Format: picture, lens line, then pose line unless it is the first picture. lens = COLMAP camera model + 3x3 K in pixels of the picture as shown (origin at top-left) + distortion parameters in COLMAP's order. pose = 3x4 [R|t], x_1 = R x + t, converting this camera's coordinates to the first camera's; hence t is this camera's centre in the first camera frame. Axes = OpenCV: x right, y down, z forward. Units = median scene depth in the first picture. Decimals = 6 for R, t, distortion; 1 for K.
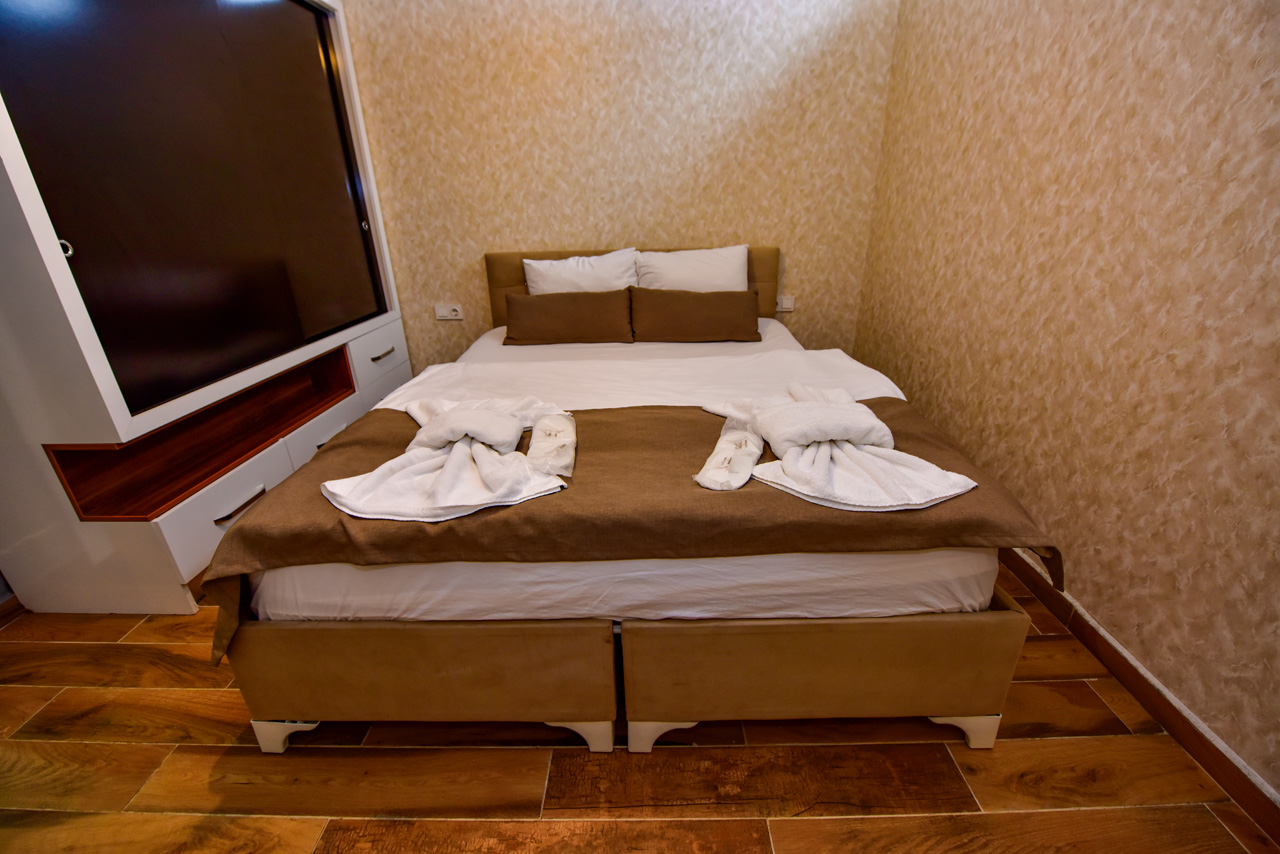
lens RADIAL K [[504.0, 0, 636.3], [0, 504.0, 422.2], [0, 0, 1]] dist [-0.022077, -0.001234]
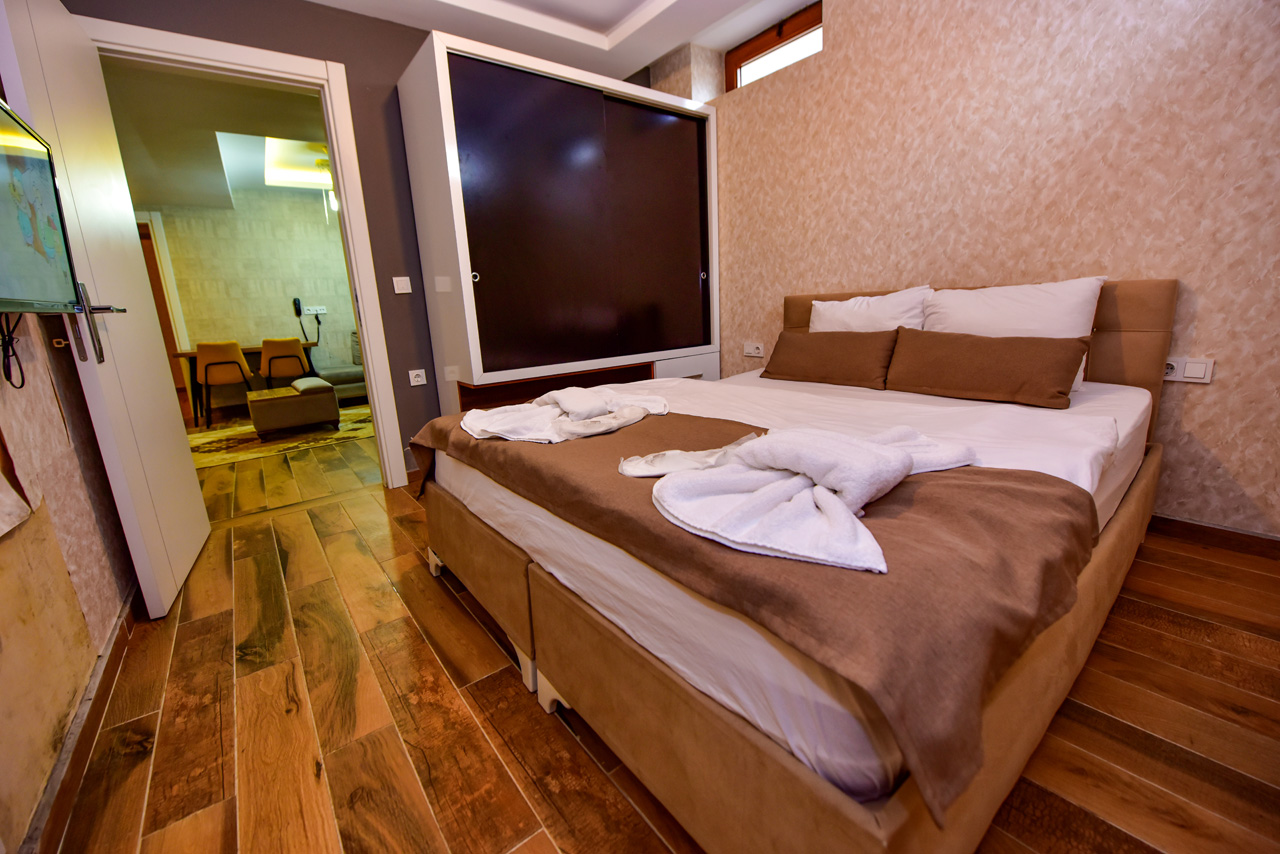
lens RADIAL K [[504.0, 0, 637.5], [0, 504.0, 423.1], [0, 0, 1]] dist [-0.022077, -0.001234]
pose [[0.628295, 0.168662, -0.759472, 0.373748], [-0.270193, 0.962757, -0.009717, 0.016872], [0.729548, 0.211309, 0.650467, 0.147776]]
